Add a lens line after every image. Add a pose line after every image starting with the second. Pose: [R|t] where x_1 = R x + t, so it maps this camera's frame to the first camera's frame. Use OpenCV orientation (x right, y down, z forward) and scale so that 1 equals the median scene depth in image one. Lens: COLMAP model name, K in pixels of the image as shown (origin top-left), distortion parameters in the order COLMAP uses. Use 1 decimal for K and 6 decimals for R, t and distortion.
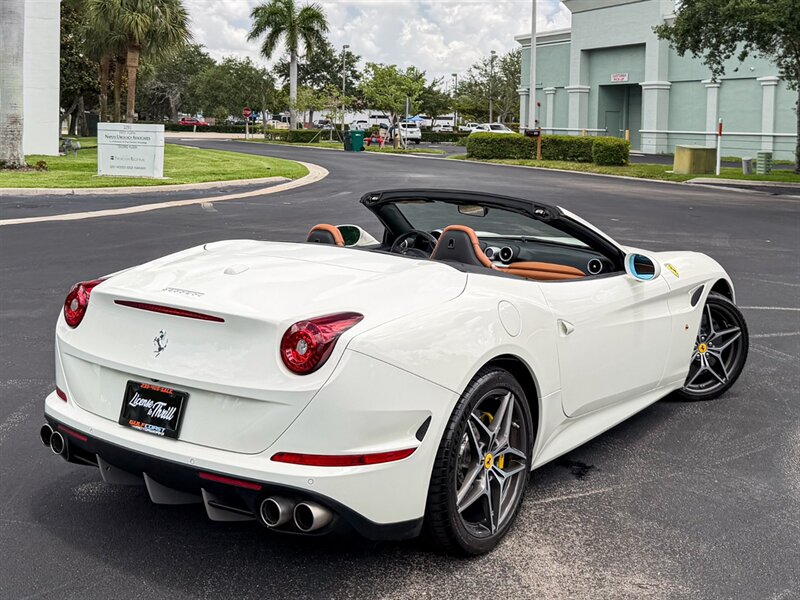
lens RADIAL K [[1006.0, 0, 415.6], [0, 1006.0, 138.8], [0, 0, 1]] dist [0.217478, -0.493613]
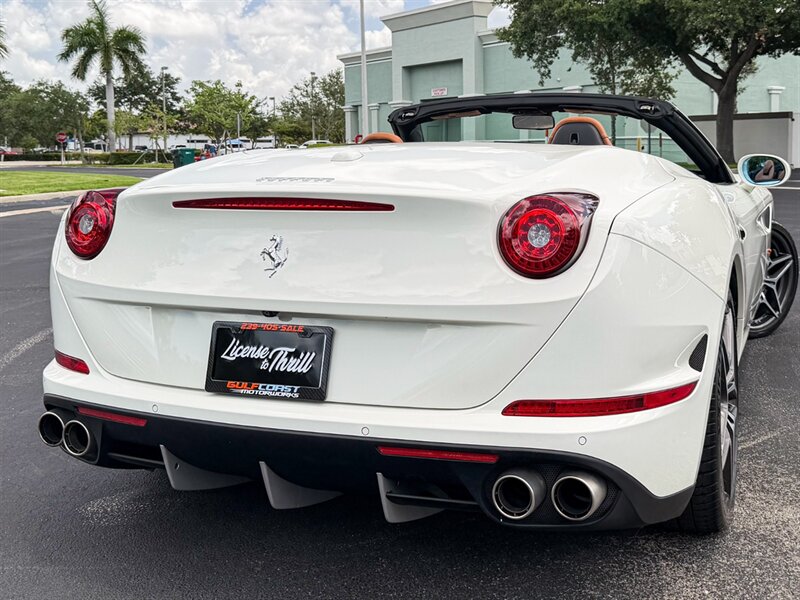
lens RADIAL K [[929.4, 0, 438.2], [0, 929.4, 194.5], [0, 0, 1]] dist [0.192473, -0.437913]
pose [[0.973986, -0.044030, 0.222290, -0.221667], [0.036962, 0.998673, 0.035857, 0.116208], [-0.223574, -0.026708, 0.974321, 0.335822]]
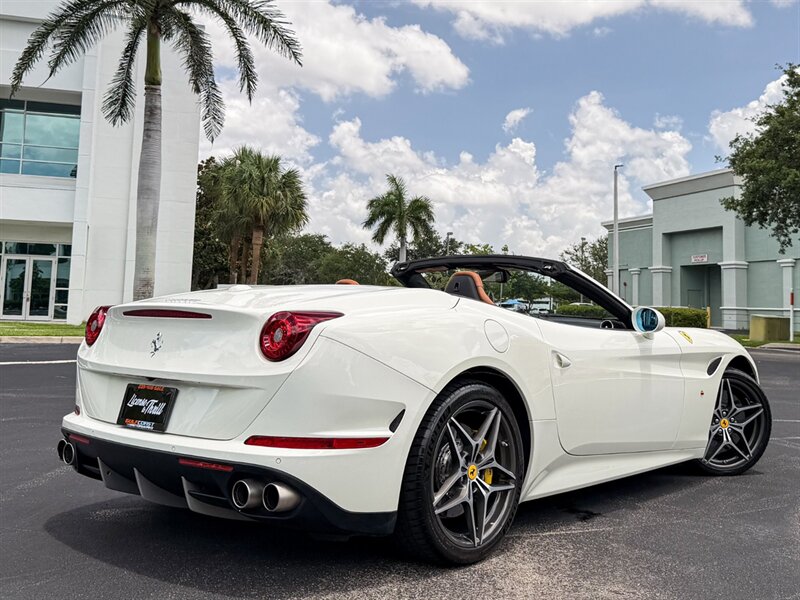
lens RADIAL K [[905.5, 0, 448.7], [0, 905.5, 205.6], [0, 0, 1]] dist [0.190416, -0.399034]
pose [[0.996953, -0.005344, -0.077816, 0.101055], [-0.005133, 0.990993, -0.133814, 0.146488], [0.077830, 0.133806, 0.987947, 0.050561]]
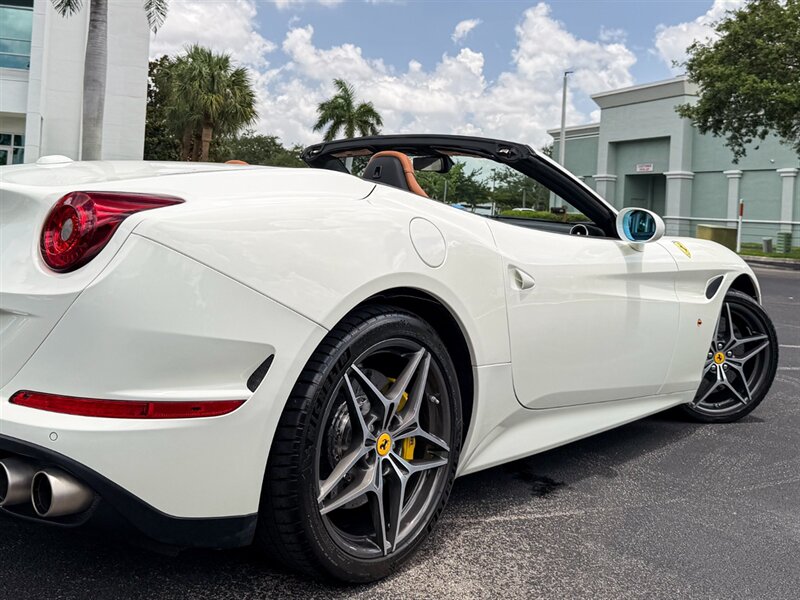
lens RADIAL K [[854.4, 0, 353.0], [0, 854.4, 185.1], [0, 0, 1]] dist [0.181511, -0.387317]
pose [[0.991456, 0.031281, -0.126636, 0.099087], [-0.037800, 0.998063, -0.049405, 0.145969], [0.124845, 0.053769, 0.990718, 0.356563]]
